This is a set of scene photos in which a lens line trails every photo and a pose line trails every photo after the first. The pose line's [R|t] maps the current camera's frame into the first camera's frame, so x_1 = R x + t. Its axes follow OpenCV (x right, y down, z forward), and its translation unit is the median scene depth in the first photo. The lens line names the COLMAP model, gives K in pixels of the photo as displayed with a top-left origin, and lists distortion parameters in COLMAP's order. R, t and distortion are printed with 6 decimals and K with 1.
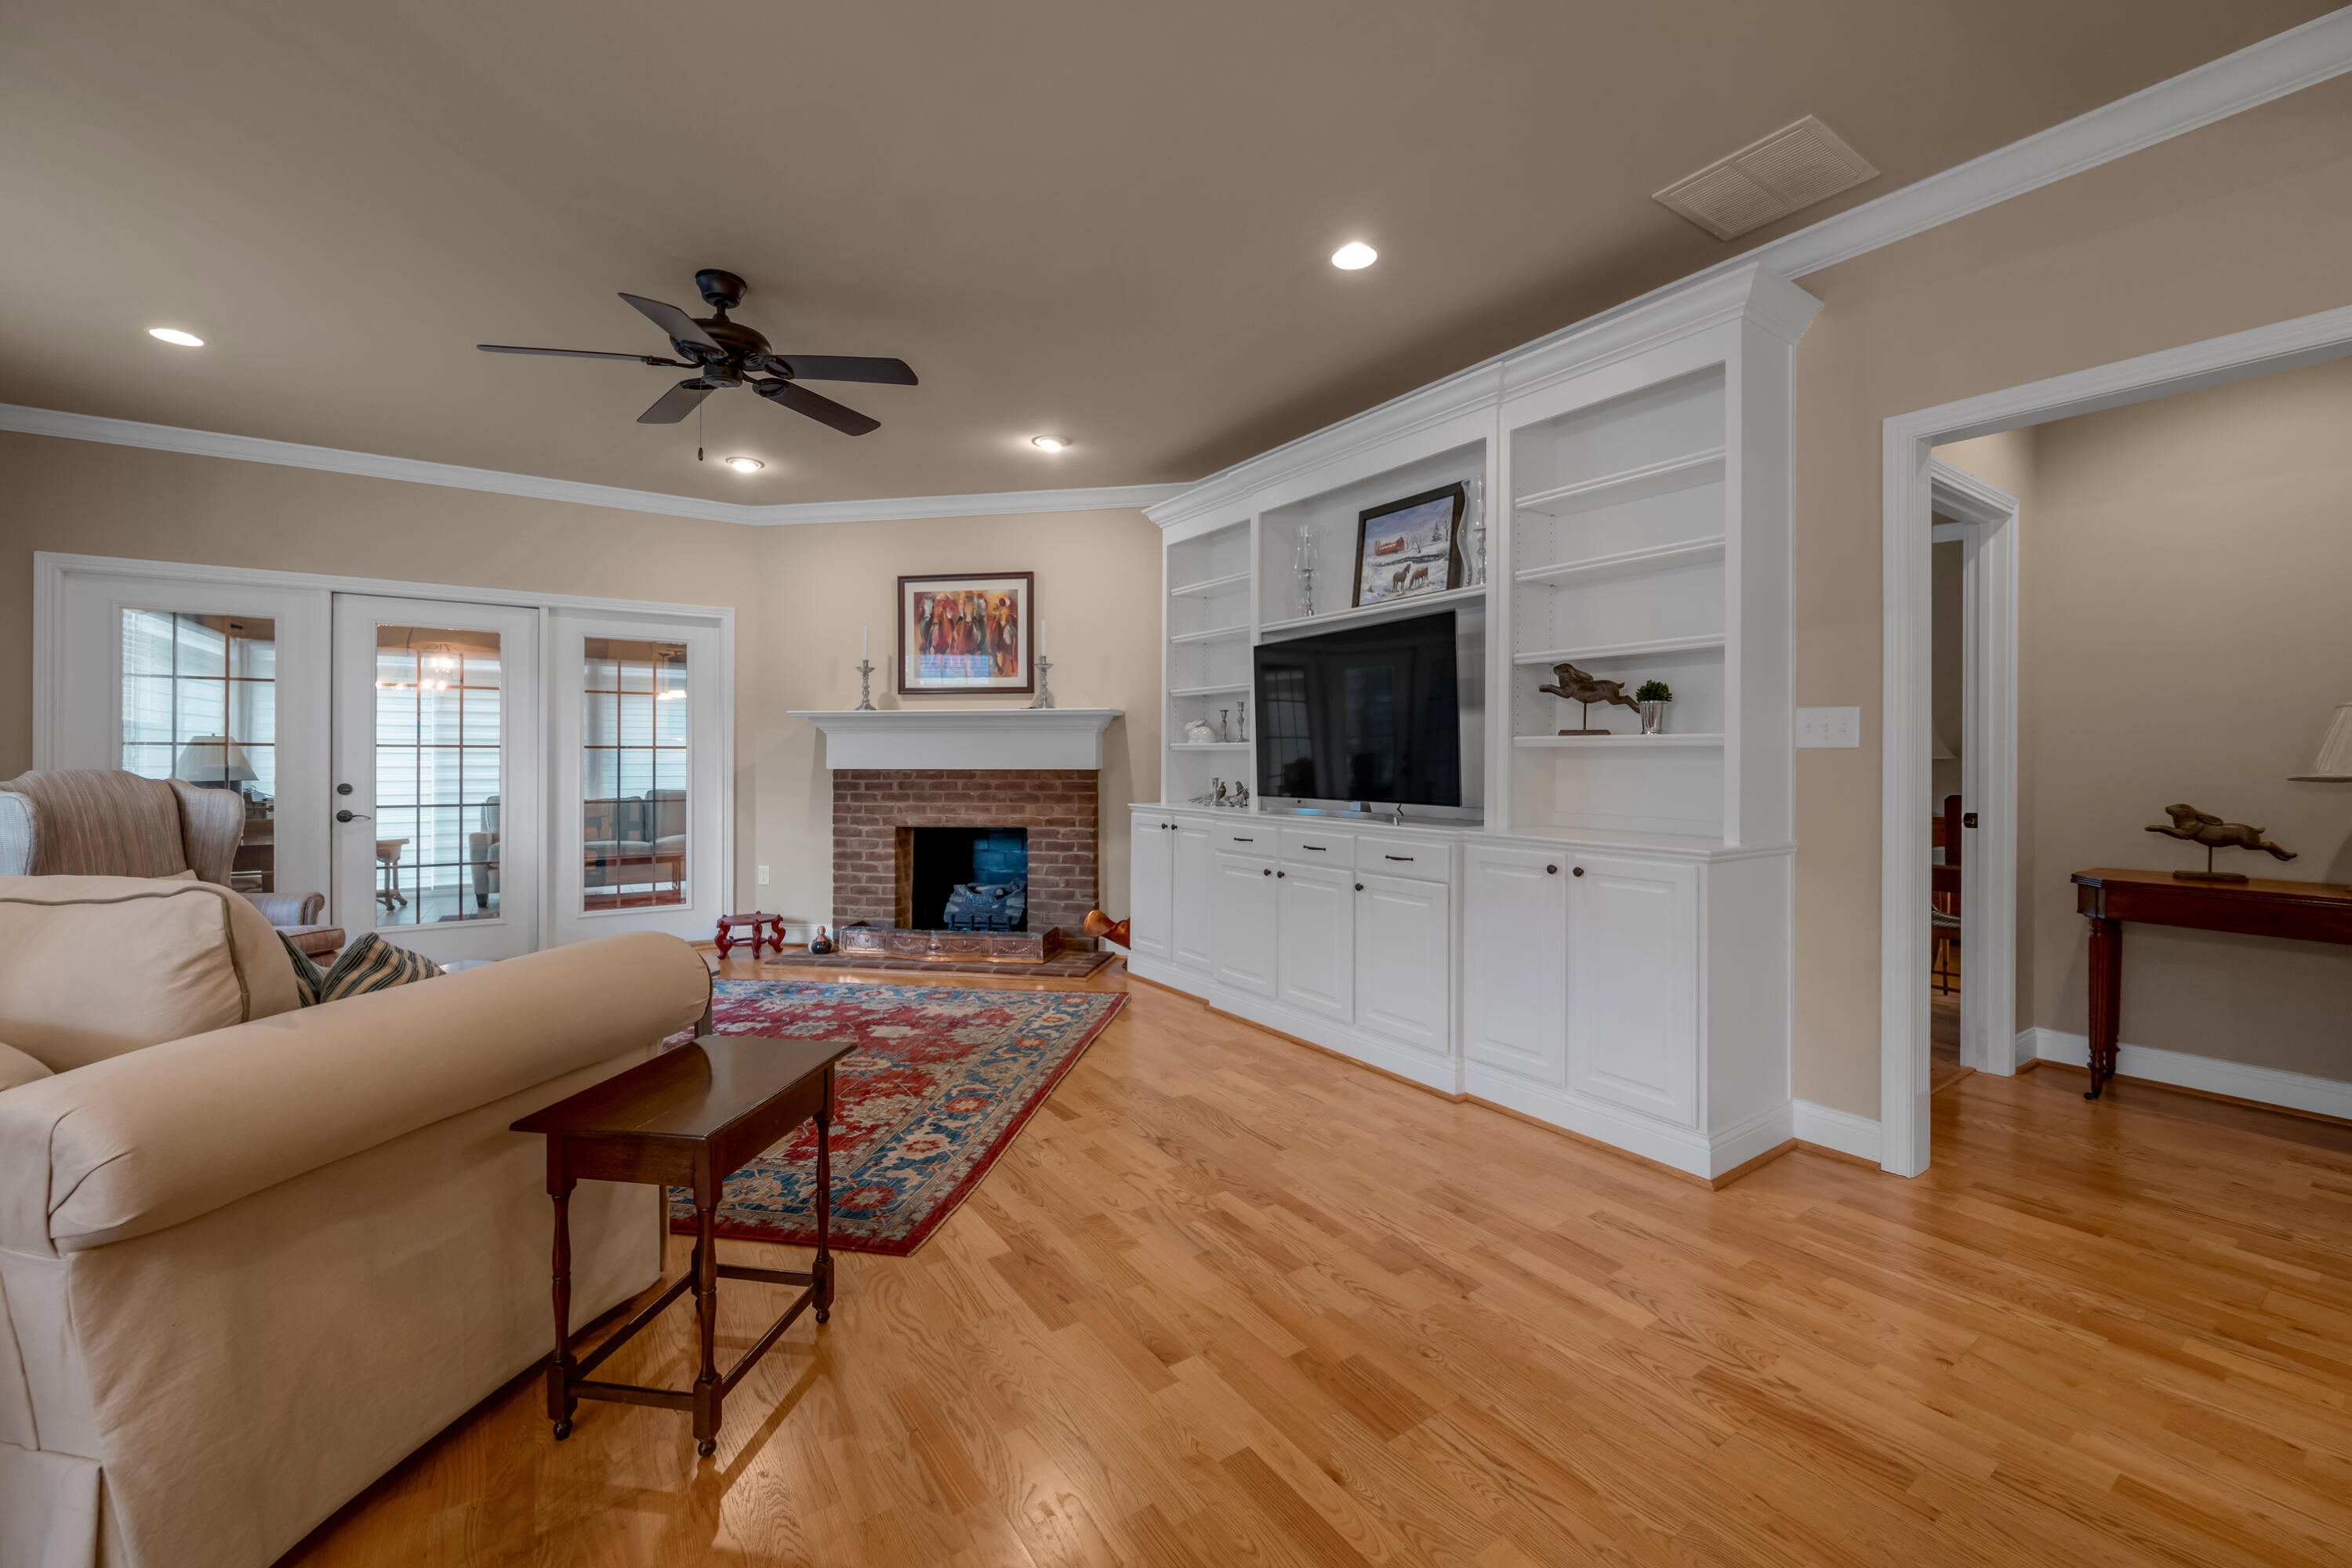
lens RADIAL K [[943.3, 0, 1174.5], [0, 943.3, 758.9], [0, 0, 1]] dist [-0.001300, -0.000297]
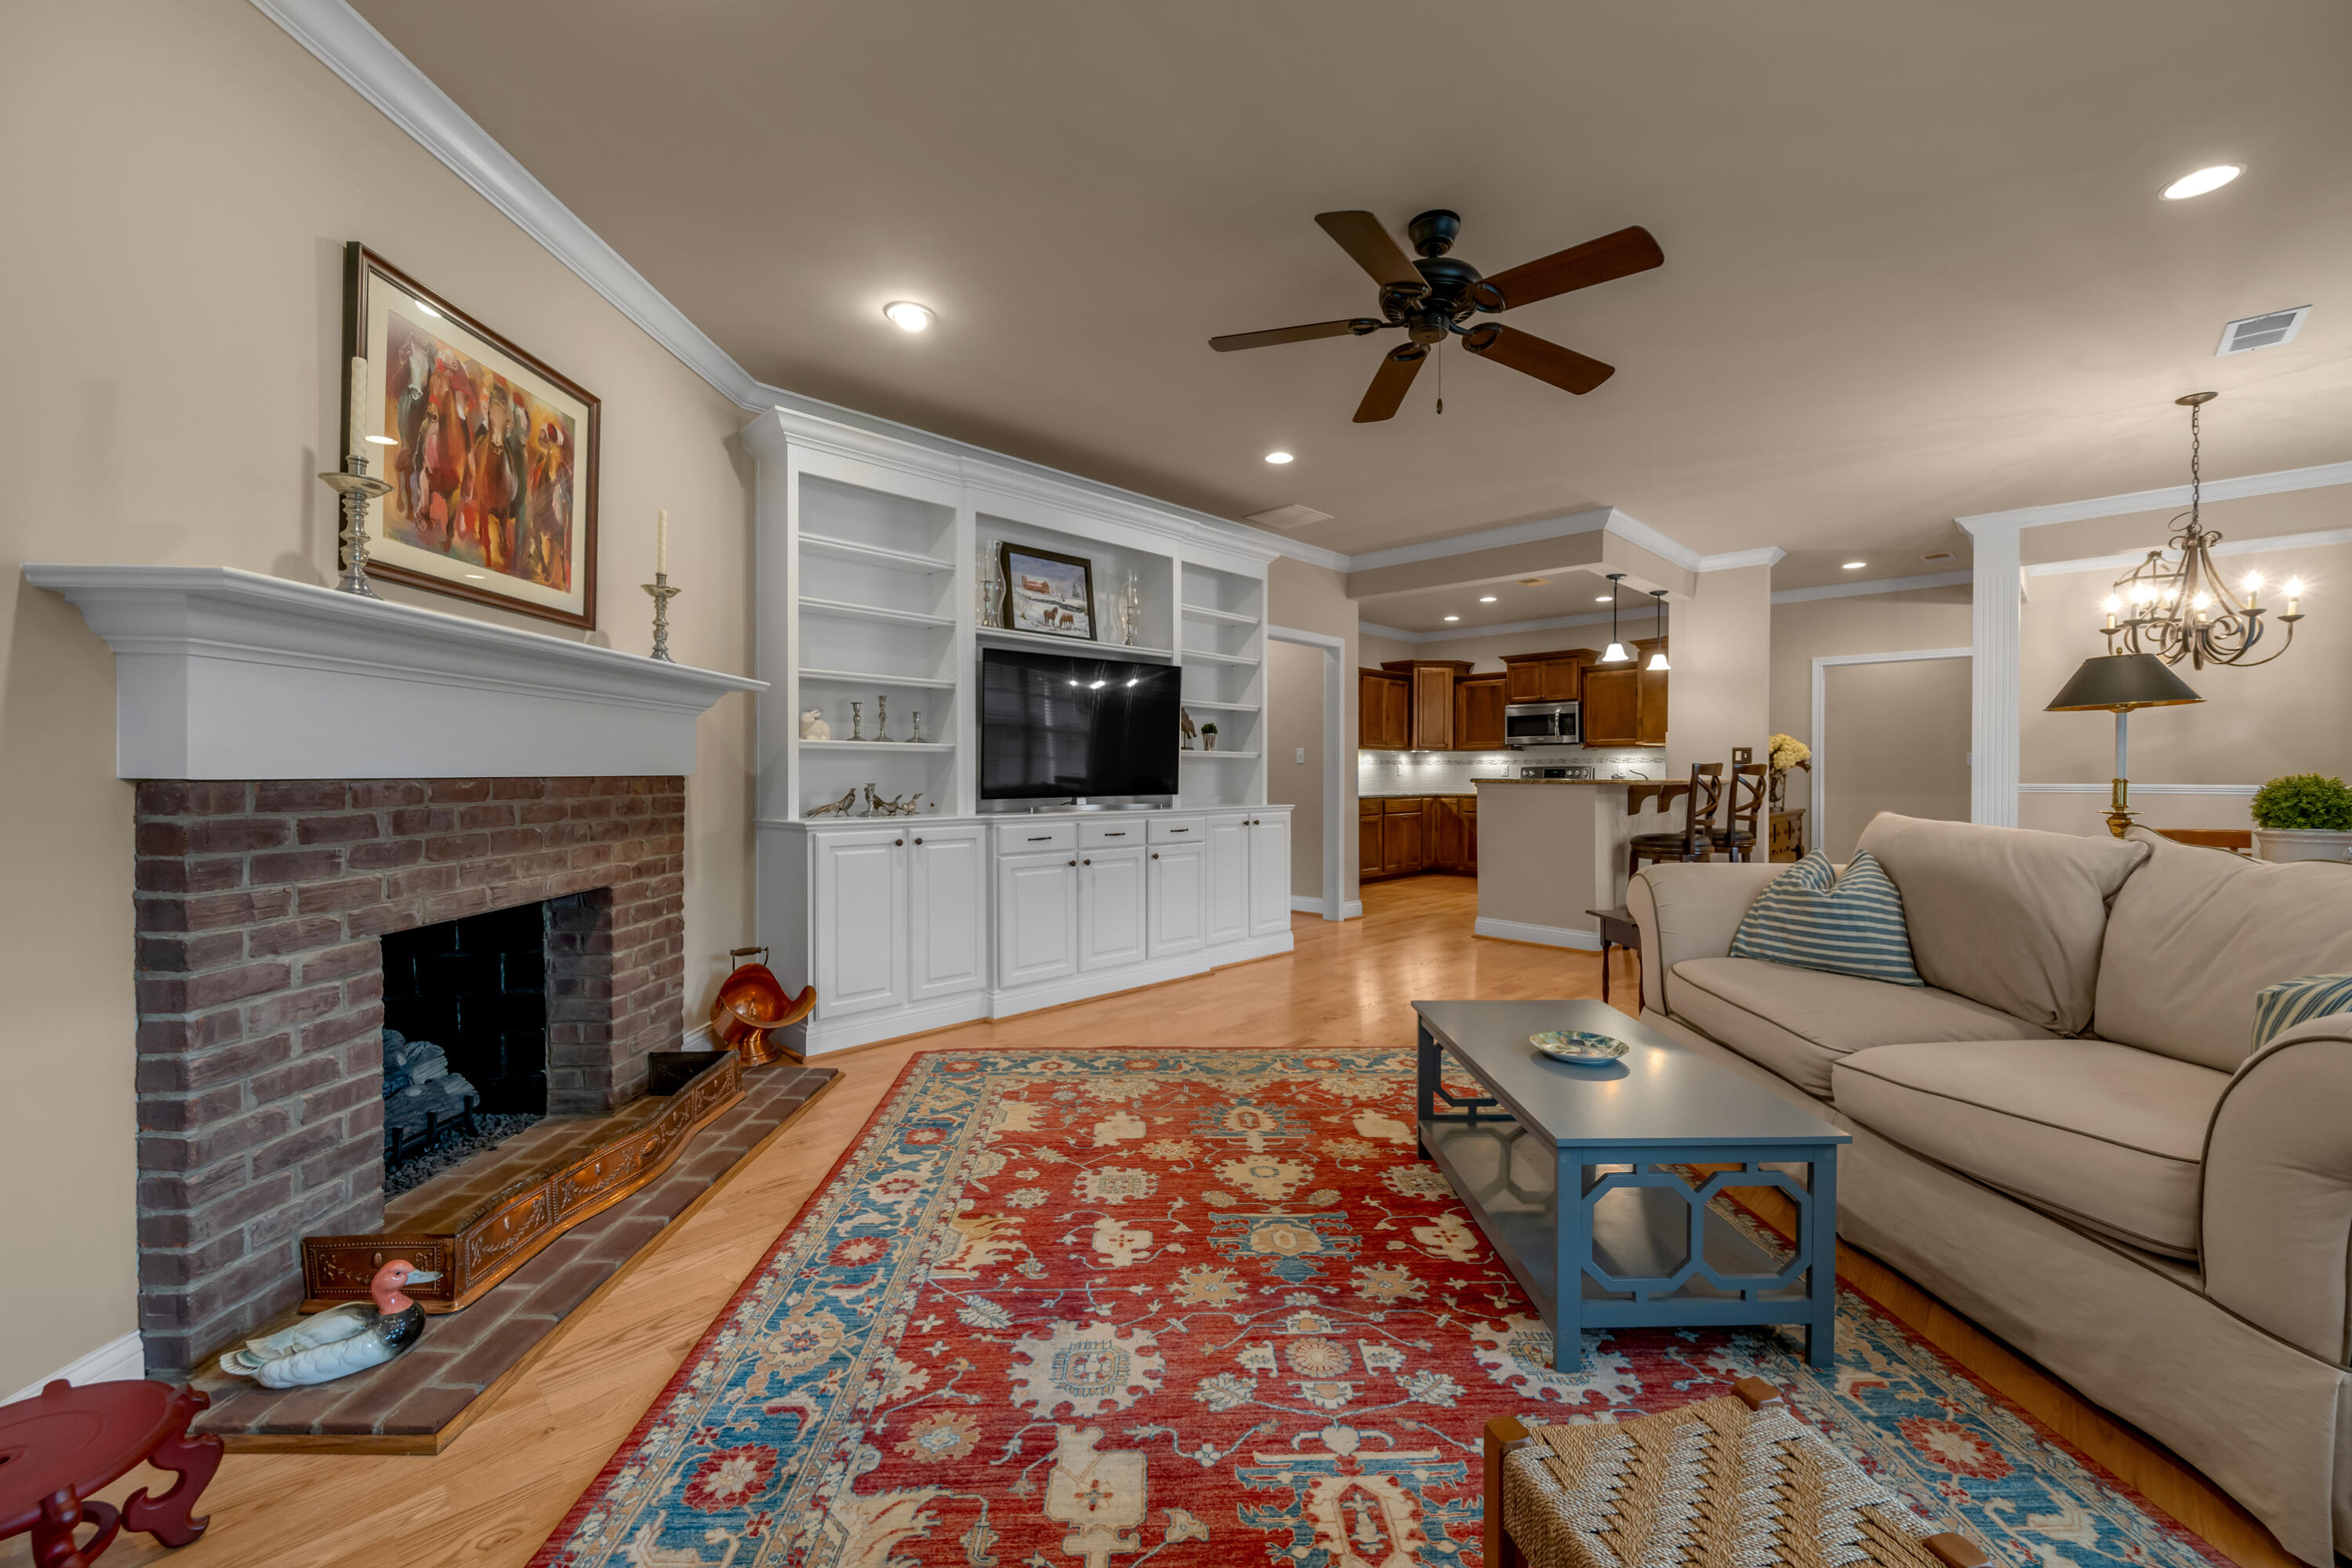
lens RADIAL K [[897.8, 0, 1263.2], [0, 897.8, 774.8], [0, 0, 1]] dist [0.000109, 0.000011]
pose [[-0.243192, -0.004878, 0.969966, -0.726959], [-0.001626, 0.999988, 0.004621, 0.007353], [-0.969977, -0.000453, -0.243197, 0.763583]]
